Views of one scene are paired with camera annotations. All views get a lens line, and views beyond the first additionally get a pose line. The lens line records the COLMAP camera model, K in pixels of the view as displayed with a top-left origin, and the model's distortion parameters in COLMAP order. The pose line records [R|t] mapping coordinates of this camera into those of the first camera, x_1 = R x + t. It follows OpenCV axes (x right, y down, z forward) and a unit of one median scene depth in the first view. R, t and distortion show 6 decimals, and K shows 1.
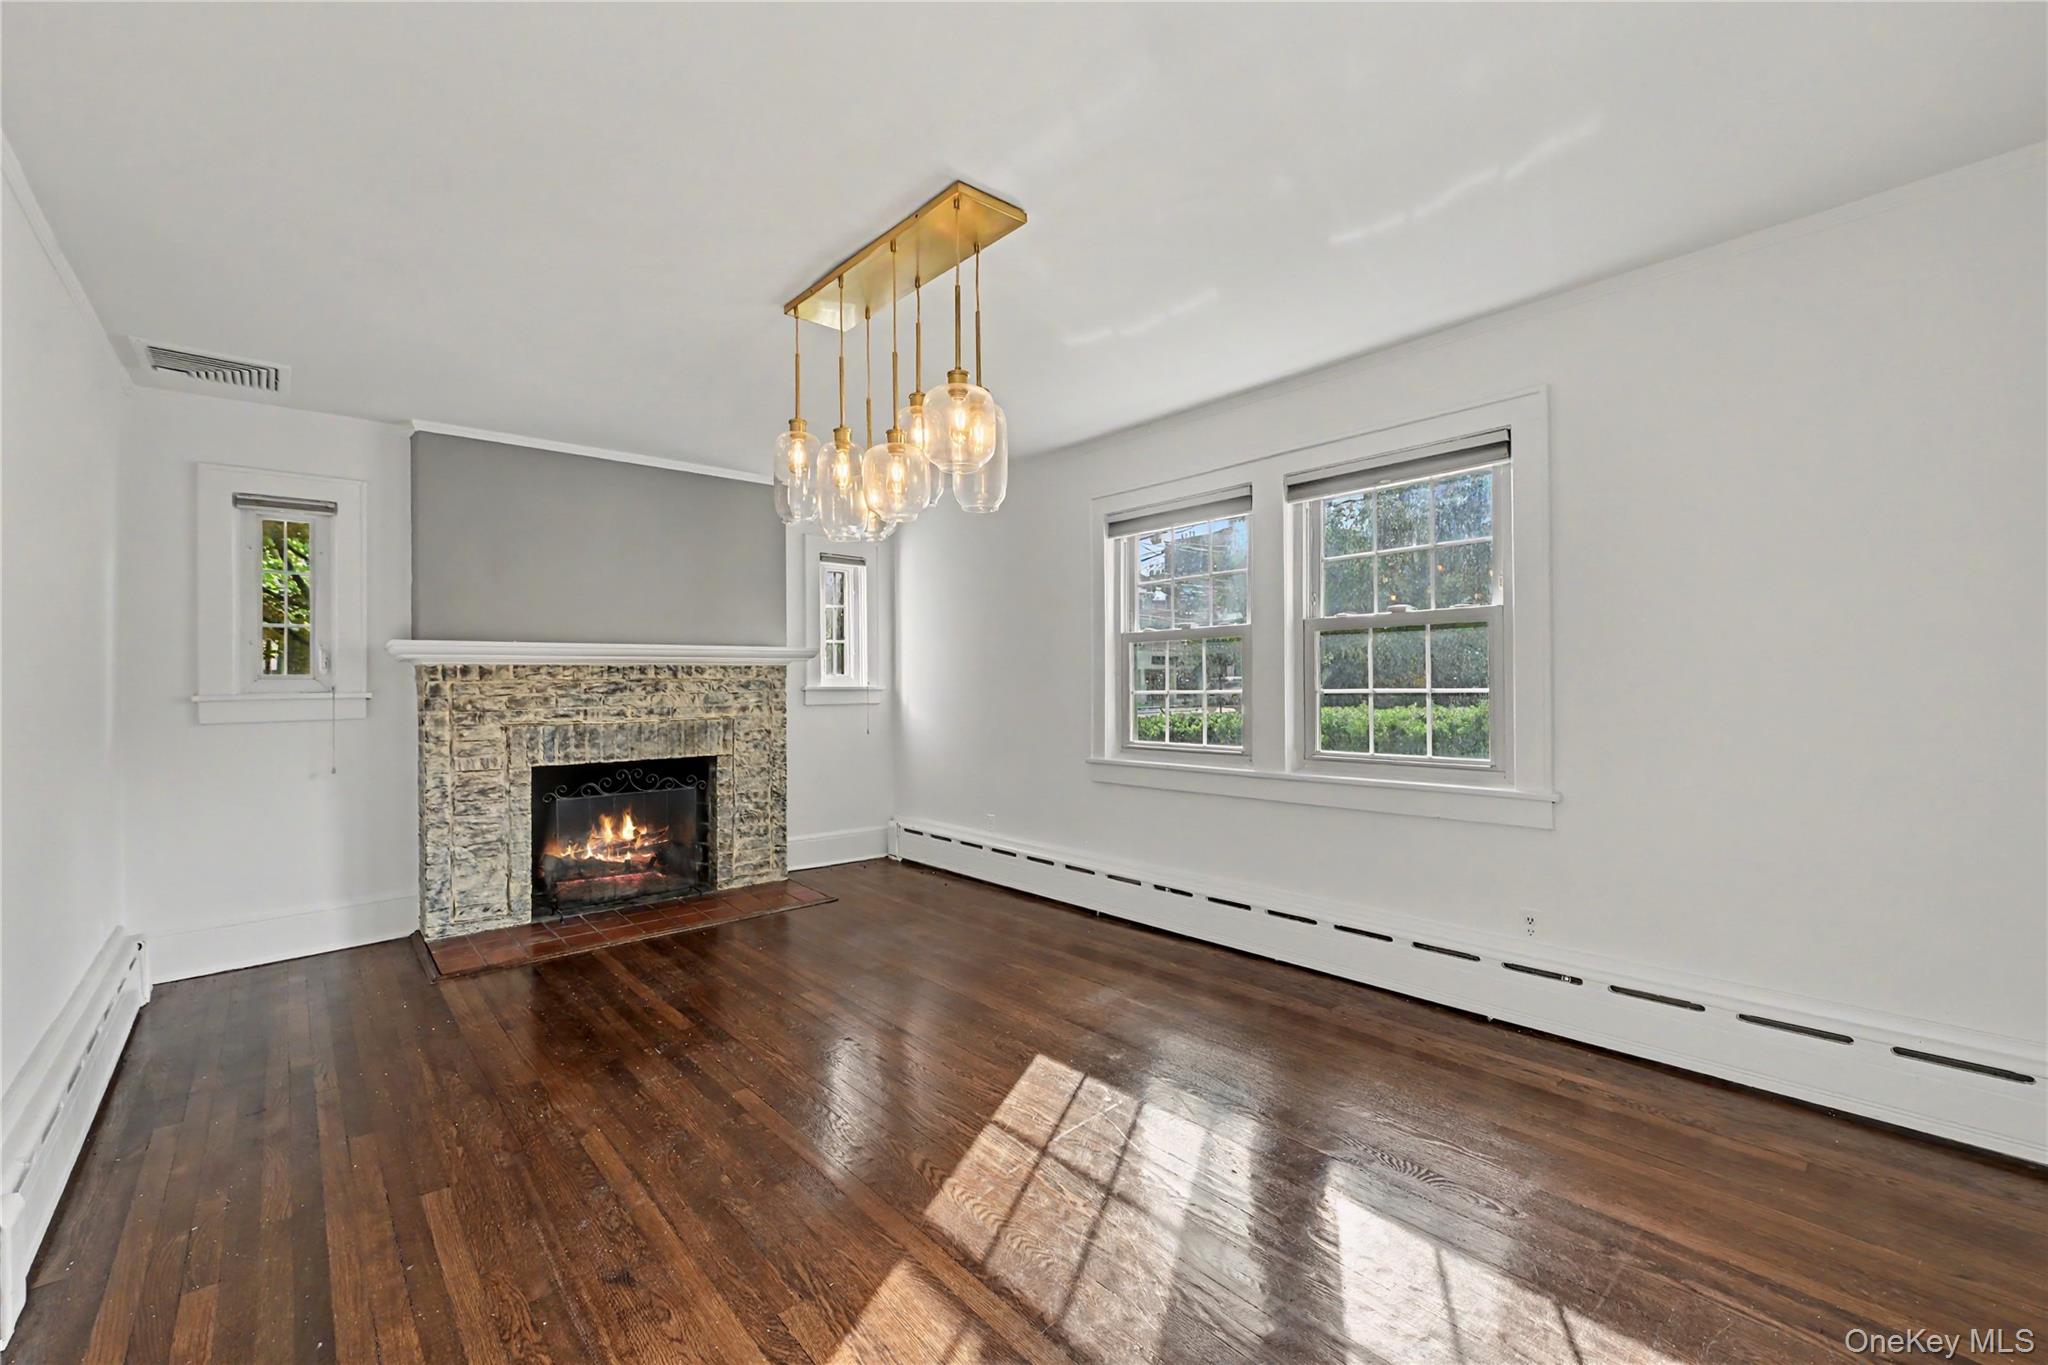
lens RADIAL K [[822.9, 0, 1006.0], [0, 822.9, 679.5], [0, 0, 1]] dist [0.001843, 0.000123]
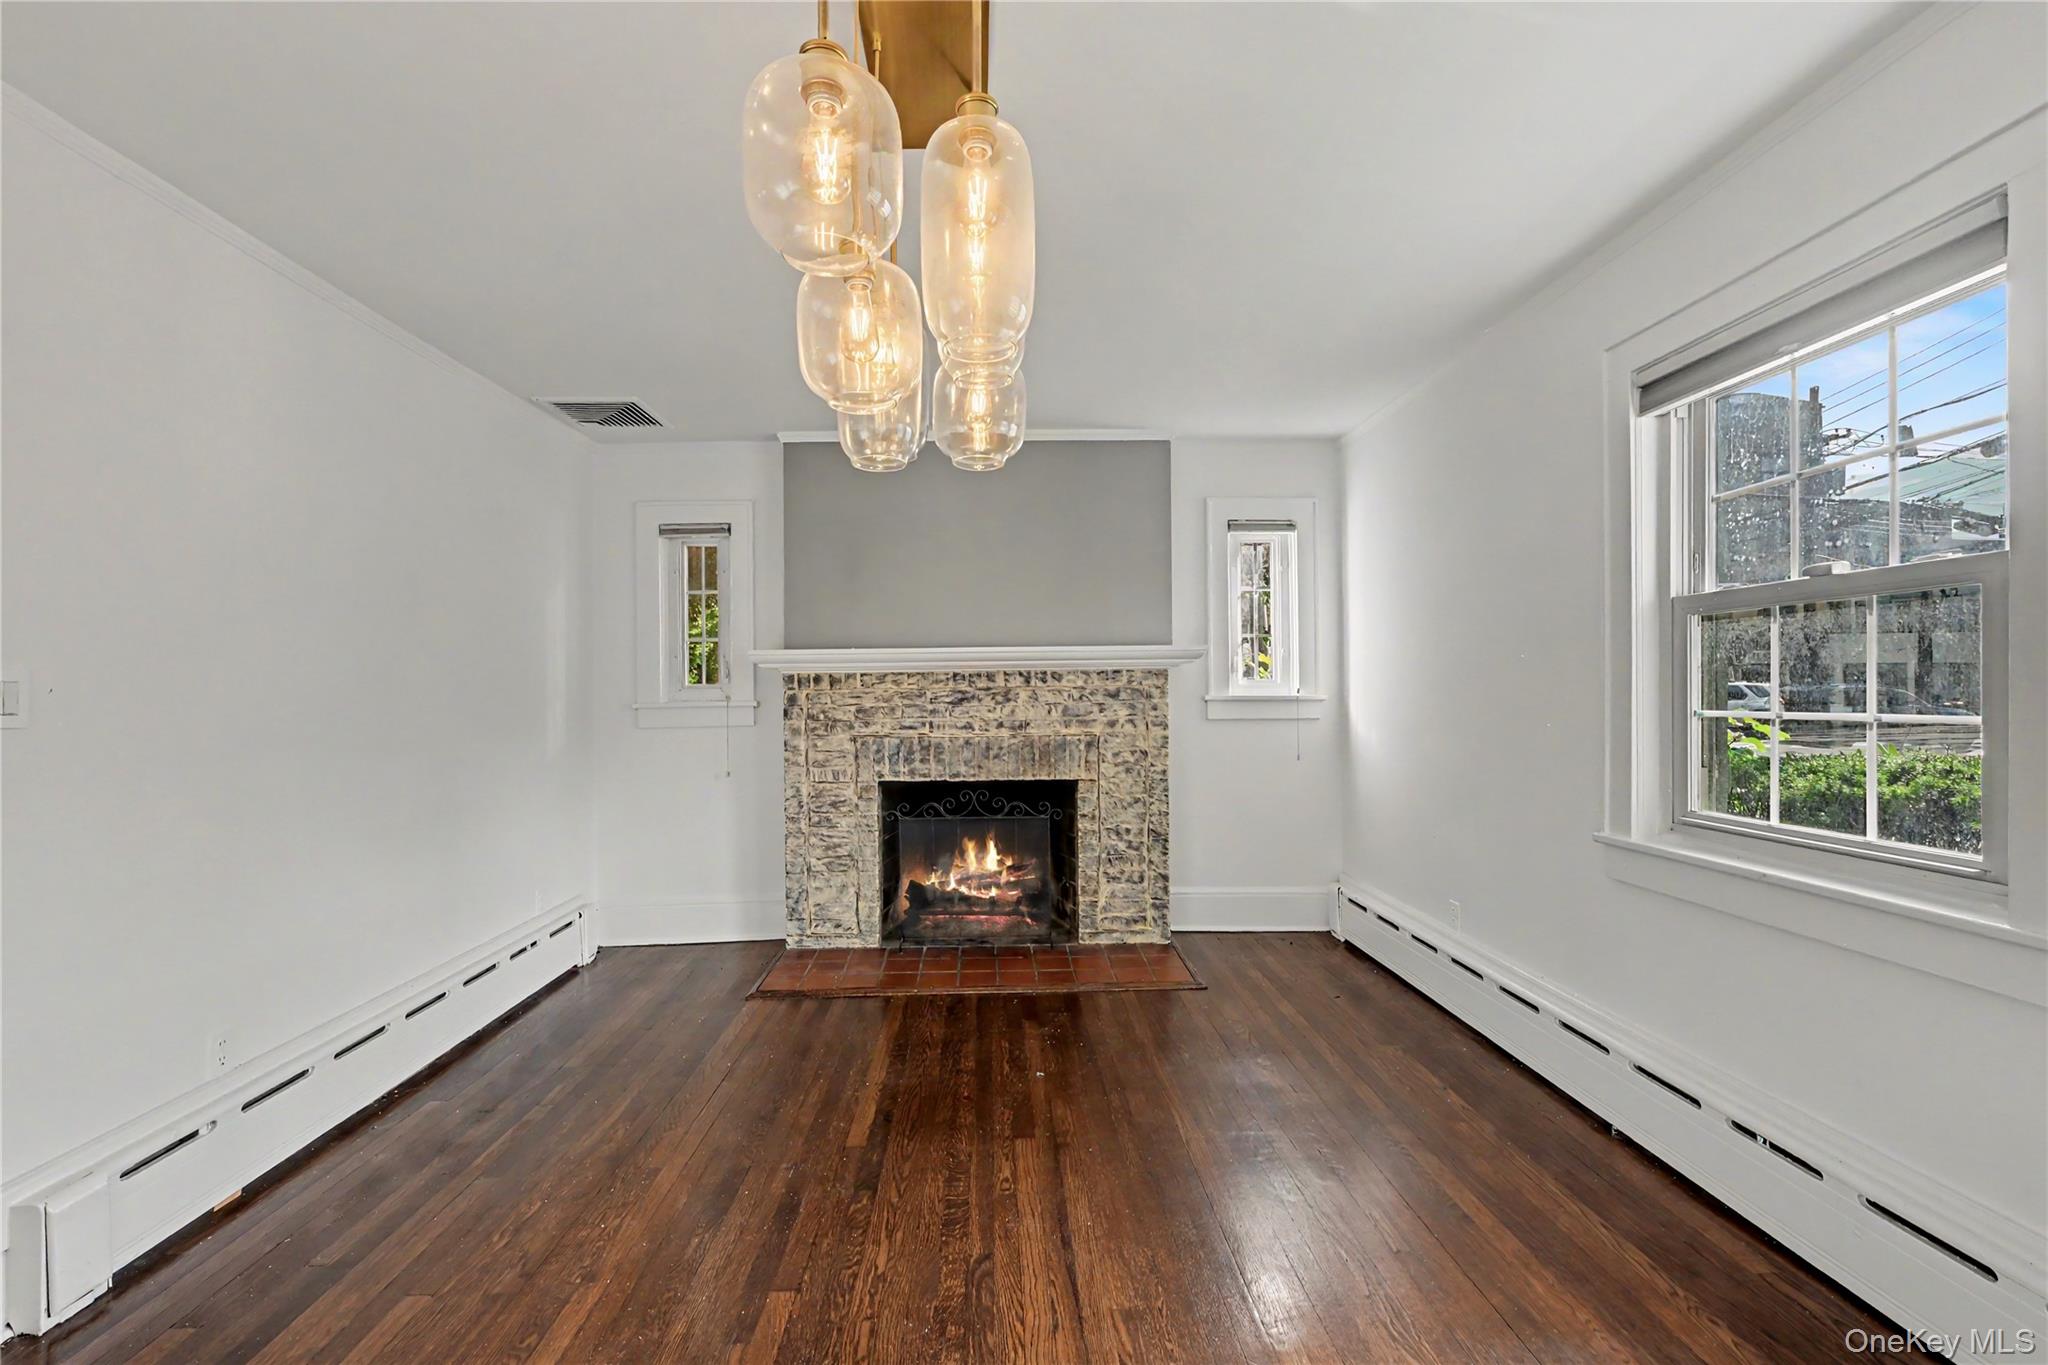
lens RADIAL K [[865.0, 0, 1011.1], [0, 865.0, 687.1], [0, 0, 1]] dist [0.001580, -0.000018]
pose [[0.775087, -0.001233, -0.631854, 0.159060], [0.004863, 0.999980, 0.004015, -0.004308], [0.631836, -0.006185, 0.775077, 0.319330]]
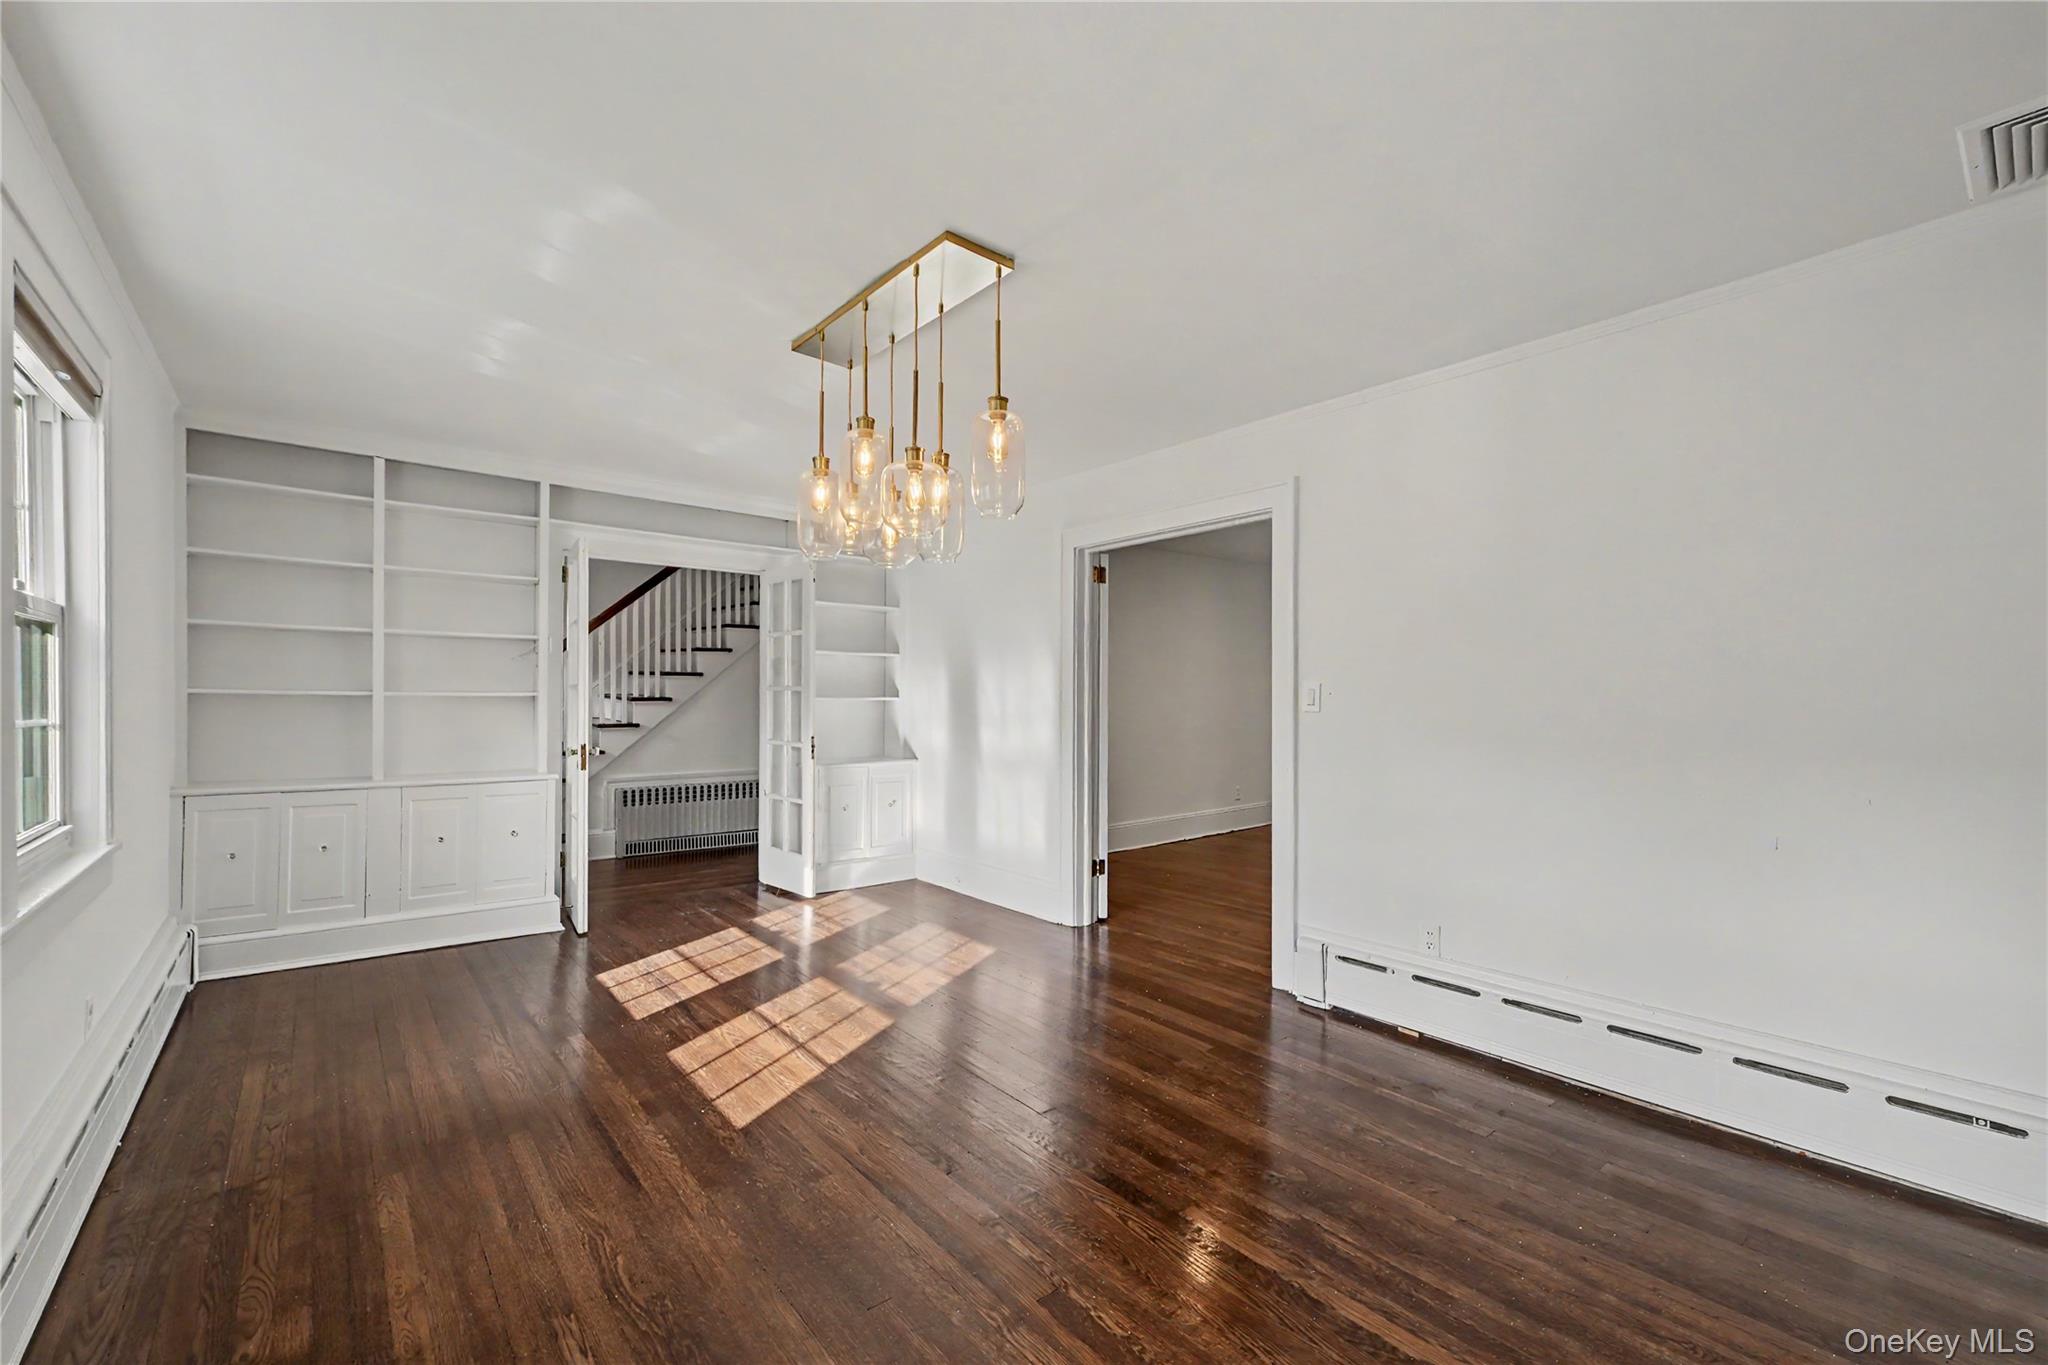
lens RADIAL K [[865.0, 0, 1011.1], [0, 865.0, 687.1], [0, 0, 1]] dist [0.001580, -0.000018]
pose [[-0.999494, 0.007596, 0.030875, -0.181000], [0.007140, 0.999864, -0.014861, 0.000409], [-0.030983, -0.014633, -0.999413, 1.169335]]
